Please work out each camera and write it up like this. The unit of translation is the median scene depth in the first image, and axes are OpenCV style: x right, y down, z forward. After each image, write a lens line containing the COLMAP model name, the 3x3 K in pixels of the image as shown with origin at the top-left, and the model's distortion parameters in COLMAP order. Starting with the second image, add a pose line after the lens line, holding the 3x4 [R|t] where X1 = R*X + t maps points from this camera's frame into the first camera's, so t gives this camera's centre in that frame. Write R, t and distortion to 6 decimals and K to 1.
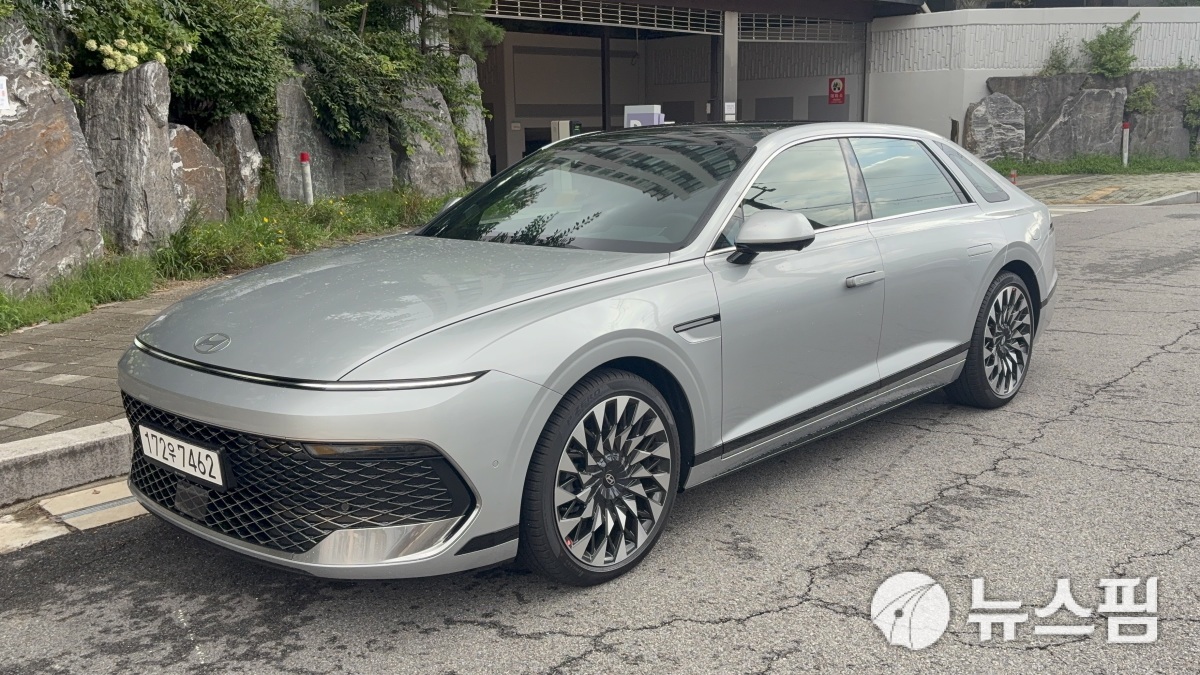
lens RADIAL K [[1133.4, 0, 604.4], [0, 1133.4, 343.9], [0, 0, 1]] dist [0.050721, 0.000000]
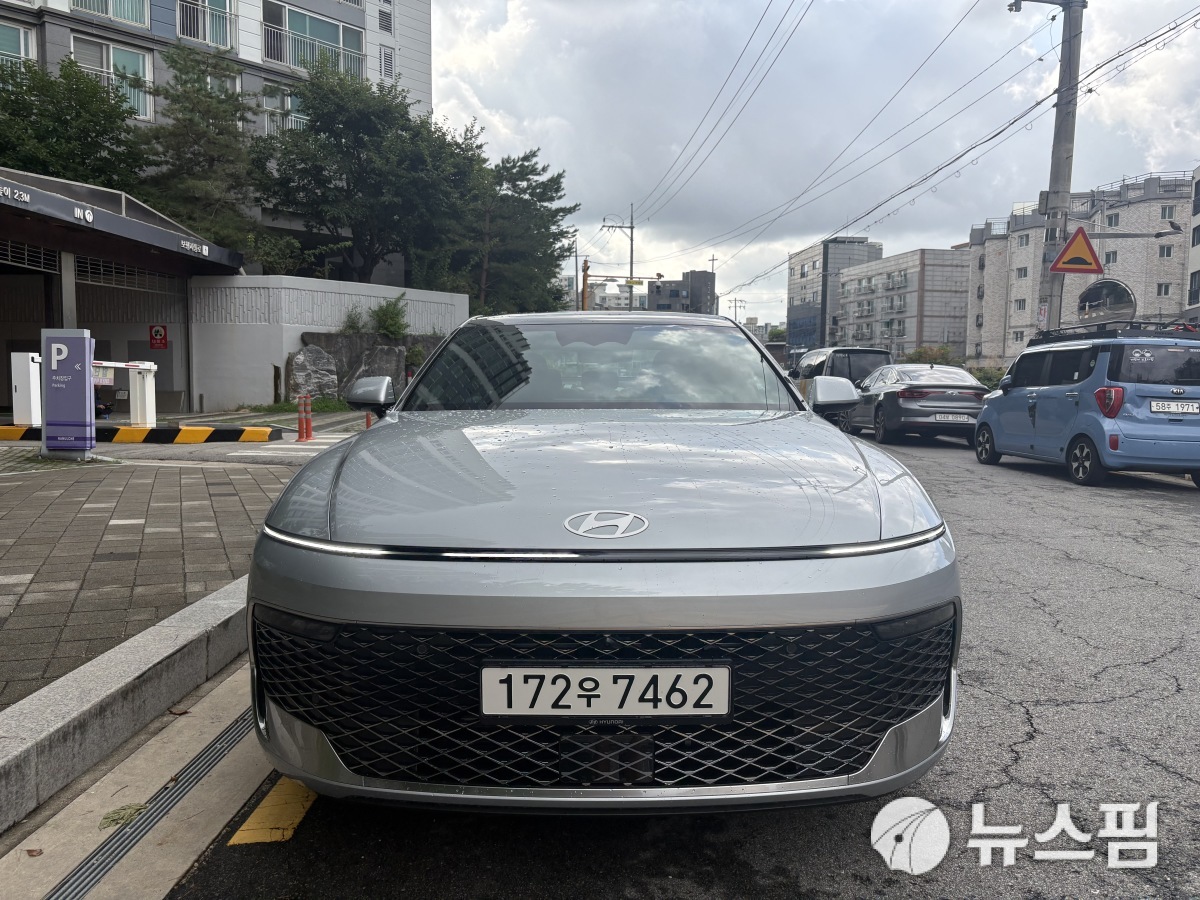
lens RADIAL K [[926.8, 0, 602.3], [0, 926.8, 445.7], [0, 0, 1]] dist [0.011054, 0.008106]
pose [[0.717040, -0.029845, 0.696393, -0.126130], [0.116736, 0.990114, -0.077765, -0.000856], [-0.687187, 0.137055, 0.713435, 0.098915]]
